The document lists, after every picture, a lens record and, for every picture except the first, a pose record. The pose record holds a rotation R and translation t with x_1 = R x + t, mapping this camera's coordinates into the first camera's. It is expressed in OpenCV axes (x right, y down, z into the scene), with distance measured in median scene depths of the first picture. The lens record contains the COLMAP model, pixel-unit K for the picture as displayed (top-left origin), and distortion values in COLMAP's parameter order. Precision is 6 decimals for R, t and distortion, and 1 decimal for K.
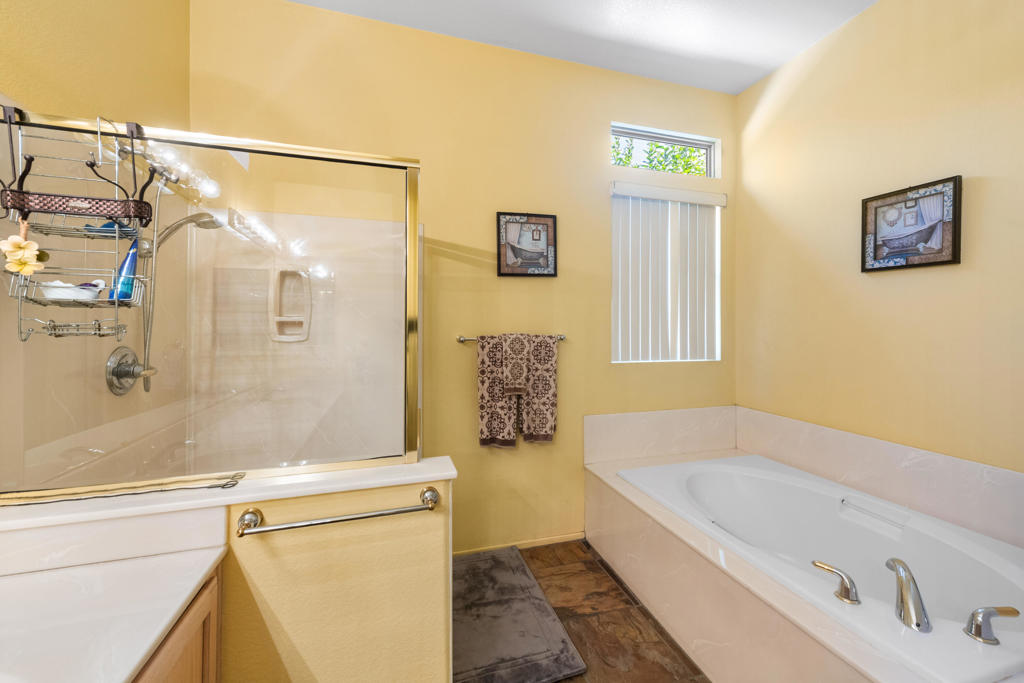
lens RADIAL K [[404.7, 0, 517.9], [0, 404.7, 323.5], [0, 0, 1]] dist [0.015441, -0.003923]
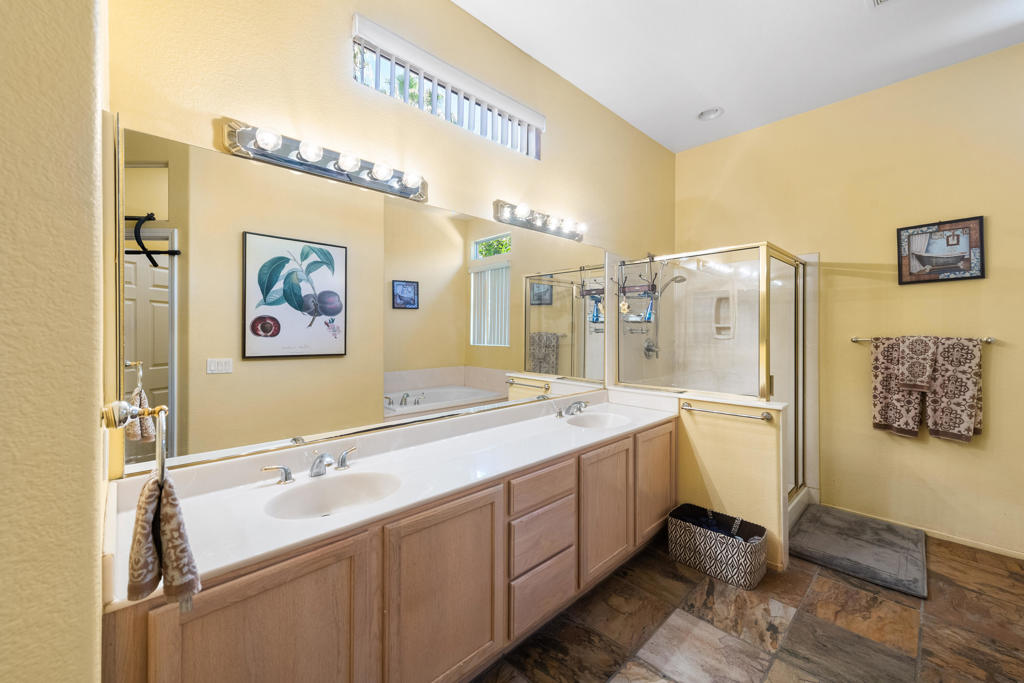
lens RADIAL K [[404.7, 0, 511.7], [0, 404.7, 331.8], [0, 0, 1]] dist [0.015441, -0.003923]
pose [[0.451208, 0.001474, -0.892418, 0.496636], [0.007543, 0.999957, 0.005465, -0.000556], [0.892387, -0.009198, 0.451177, -0.495678]]
